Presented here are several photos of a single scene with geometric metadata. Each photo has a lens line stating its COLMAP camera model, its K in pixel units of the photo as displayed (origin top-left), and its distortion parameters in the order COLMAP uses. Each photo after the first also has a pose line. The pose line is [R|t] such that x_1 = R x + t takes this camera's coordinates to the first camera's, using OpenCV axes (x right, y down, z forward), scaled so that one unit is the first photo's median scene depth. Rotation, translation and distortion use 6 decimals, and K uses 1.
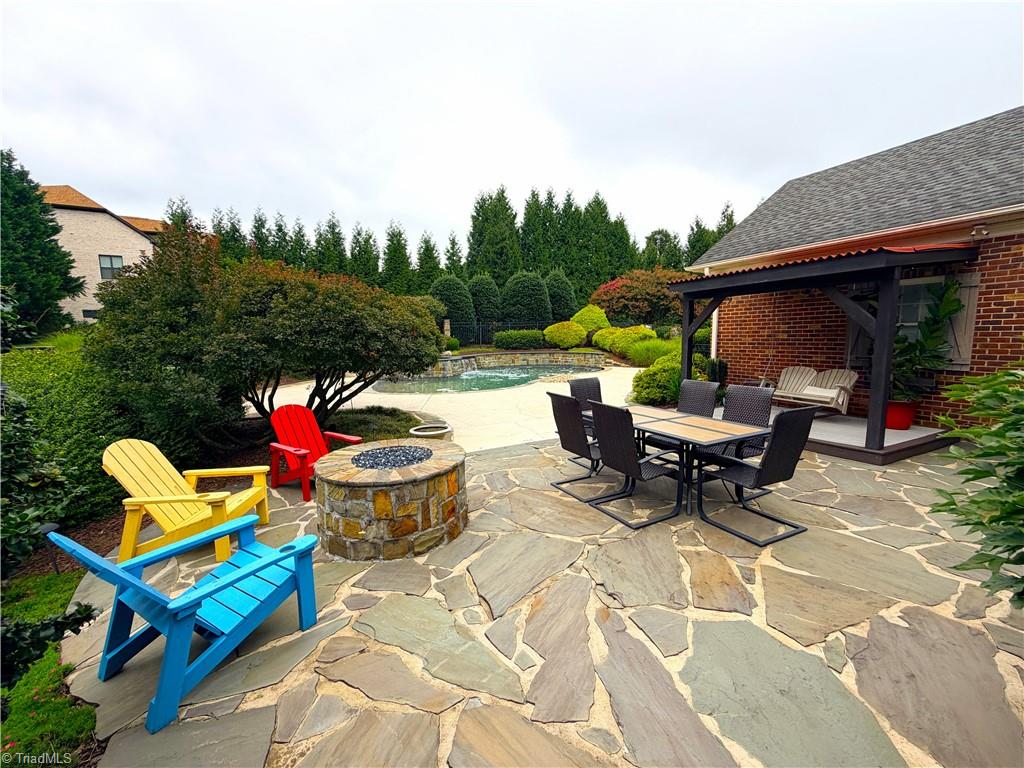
lens RADIAL K [[408.0, 0, 511.8], [0, 408.0, 382.7], [0, 0, 1]] dist [-0.001252, -0.000195]
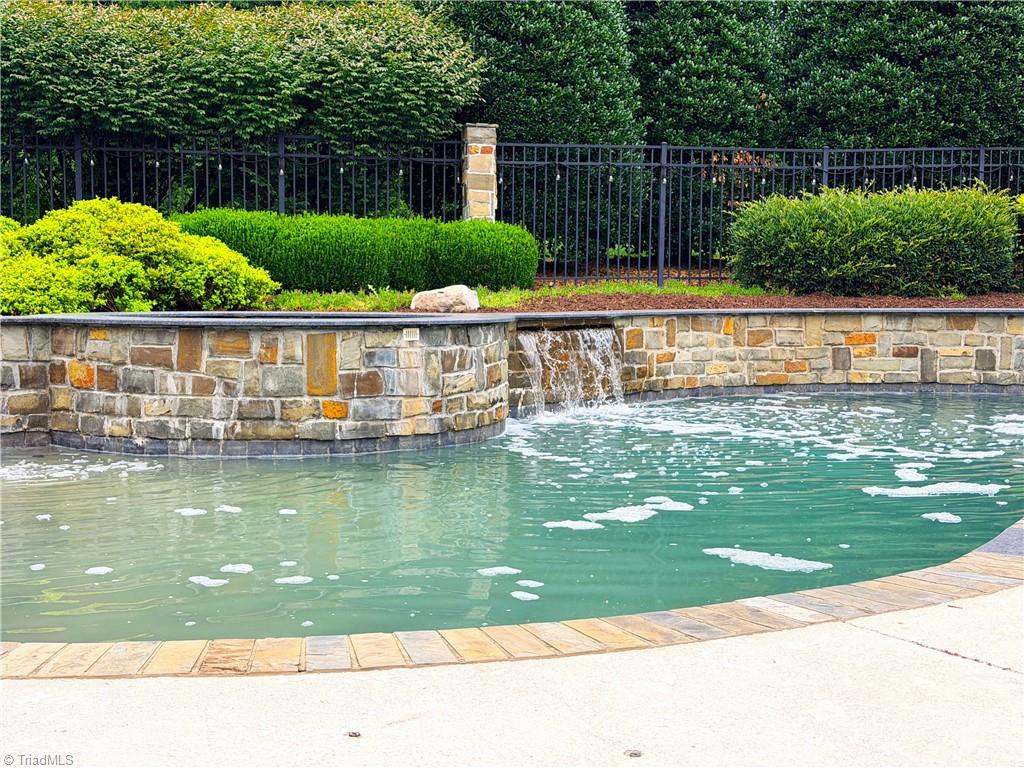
lens RADIAL K [[1453.4, 0, 510.8], [0, 1453.4, 384.7], [0, 0, 1]] dist [0.041894, 0.000000]
pose [[0.977616, 0.029005, -0.208388, -0.004194], [-0.039269, 0.998202, -0.045284, -0.007661], [0.206700, 0.052453, 0.976997, 0.360501]]
